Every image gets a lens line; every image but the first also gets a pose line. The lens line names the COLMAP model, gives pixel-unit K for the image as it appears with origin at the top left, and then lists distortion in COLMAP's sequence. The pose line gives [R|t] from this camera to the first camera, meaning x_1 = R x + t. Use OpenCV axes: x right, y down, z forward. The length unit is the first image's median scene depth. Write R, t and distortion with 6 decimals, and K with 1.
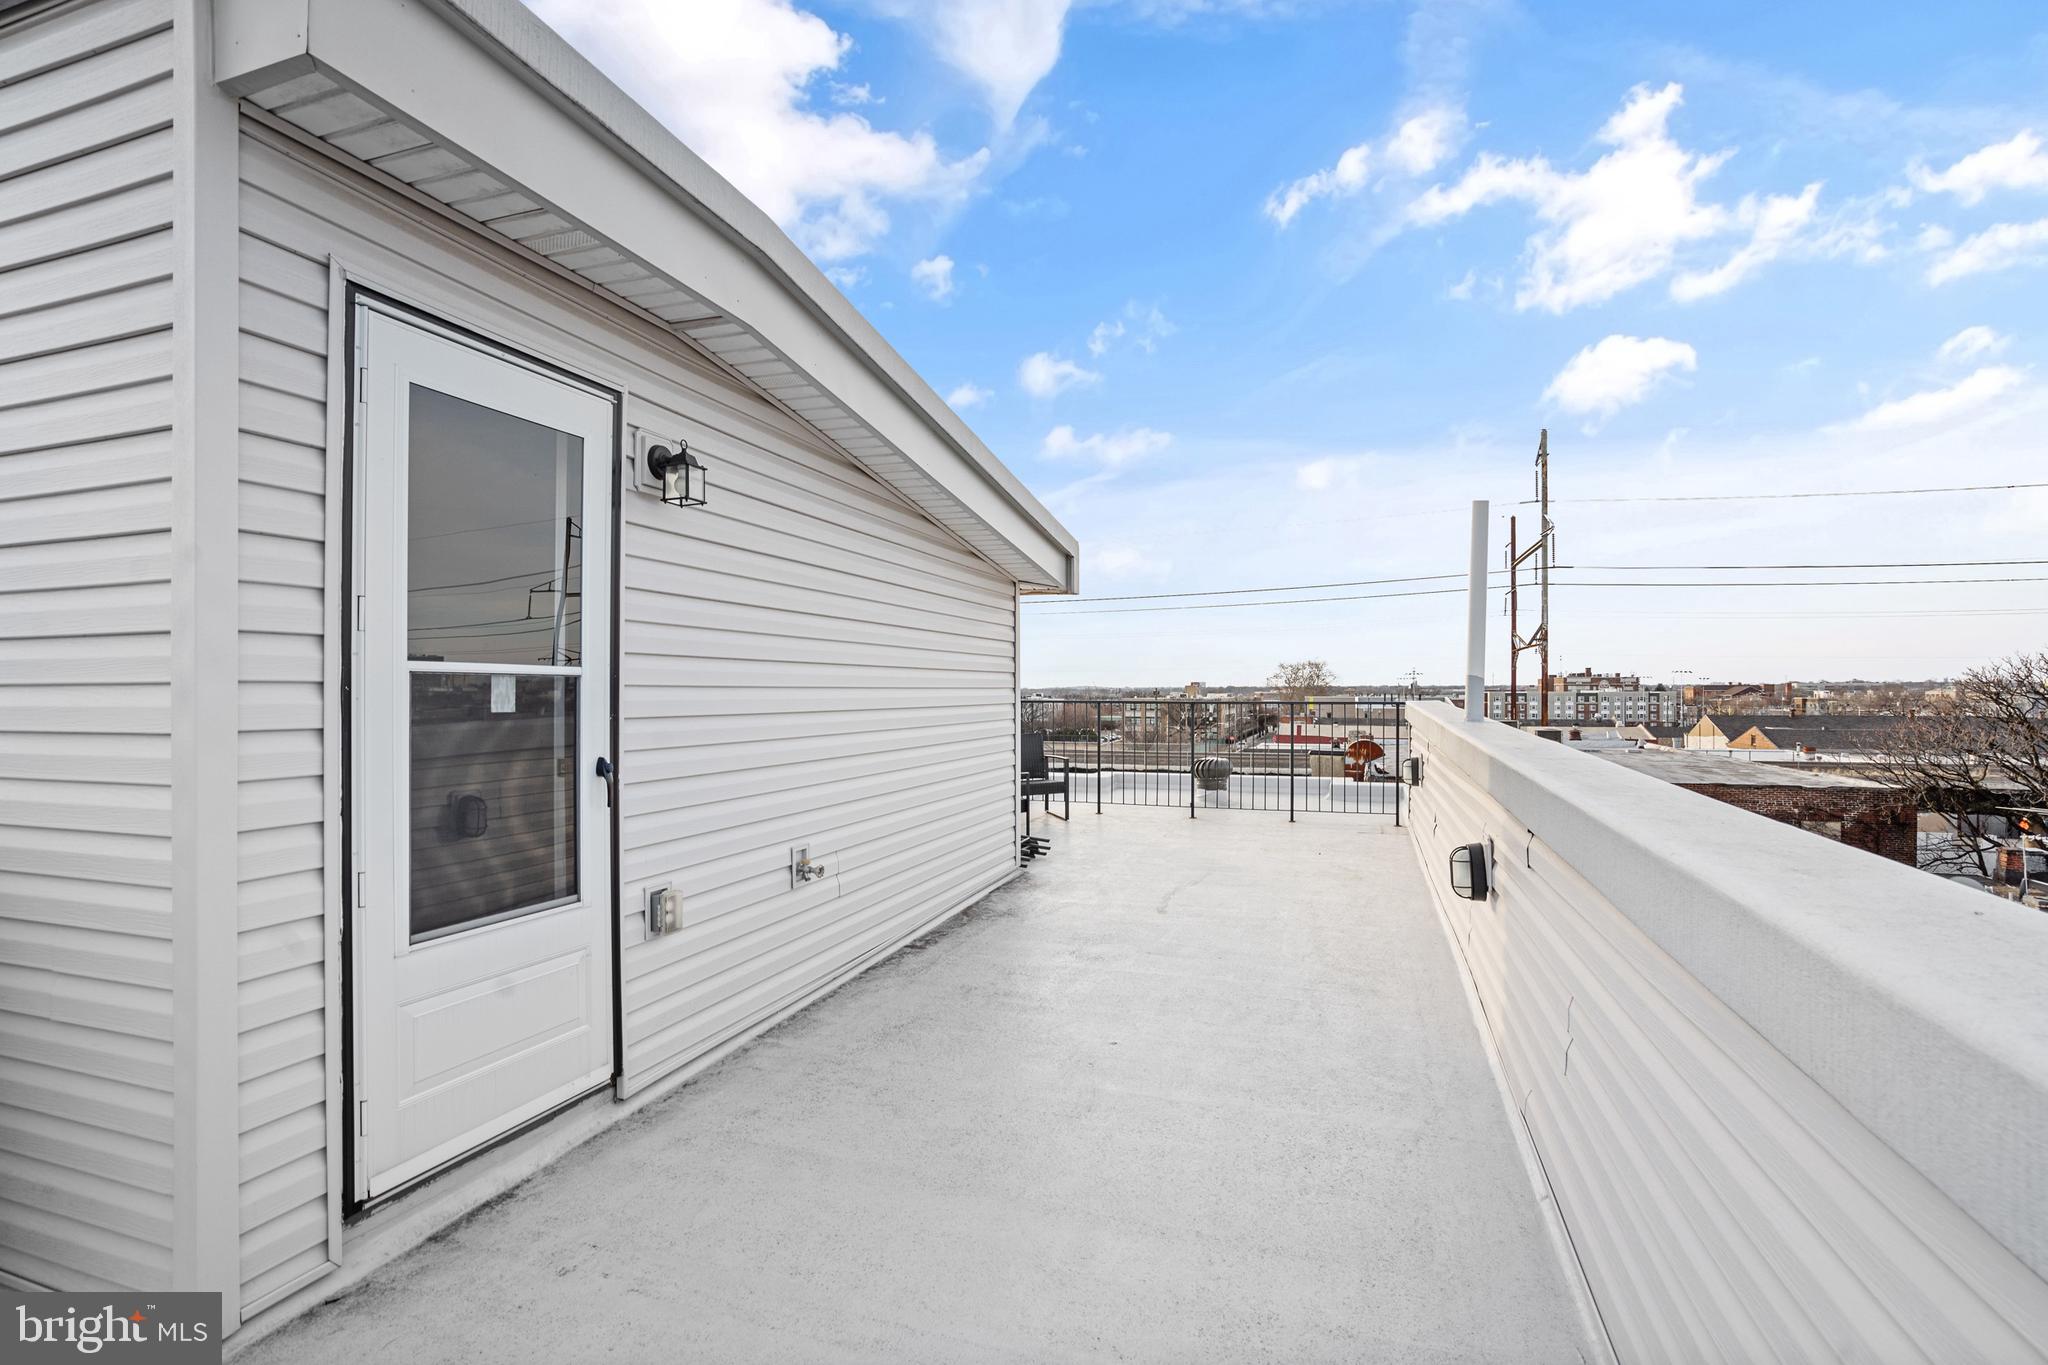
lens RADIAL K [[971.0, 0, 1041.7], [0, 971.0, 686.1], [0, 0, 1]] dist [-0.037631, 0.011776]
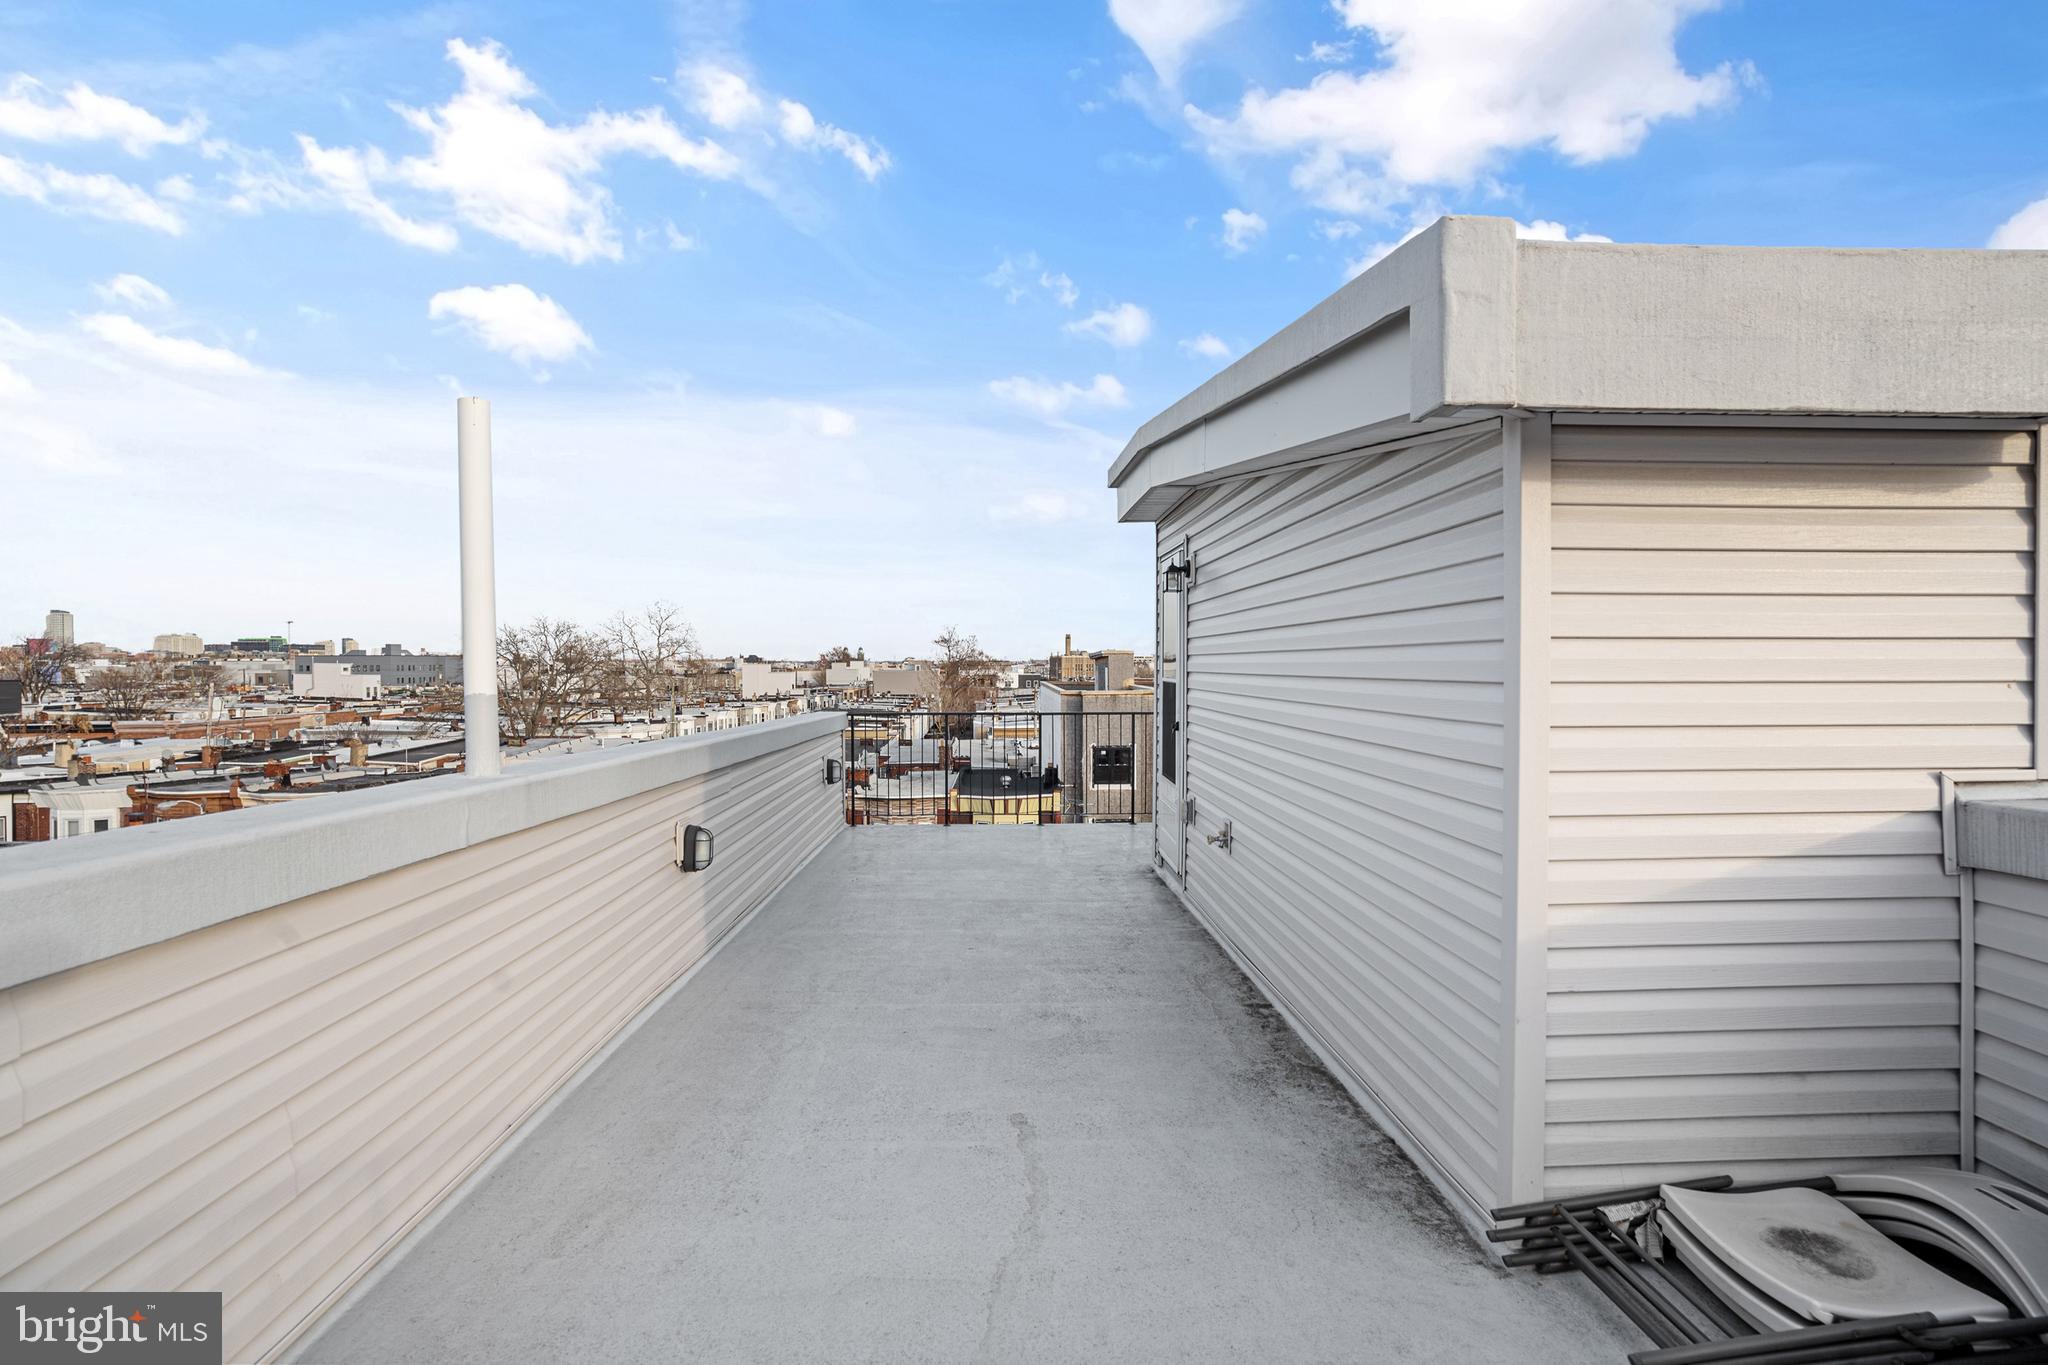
lens RADIAL K [[971.0, 0, 1026.8], [0, 971.0, 678.7], [0, 0, 1]] dist [-0.037631, 0.011776]
pose [[-0.942040, 0.007179, -0.335424, 0.395404], [0.005071, 0.999962, 0.007158, -0.029158], [0.335463, 0.005042, -0.942040, 1.985770]]
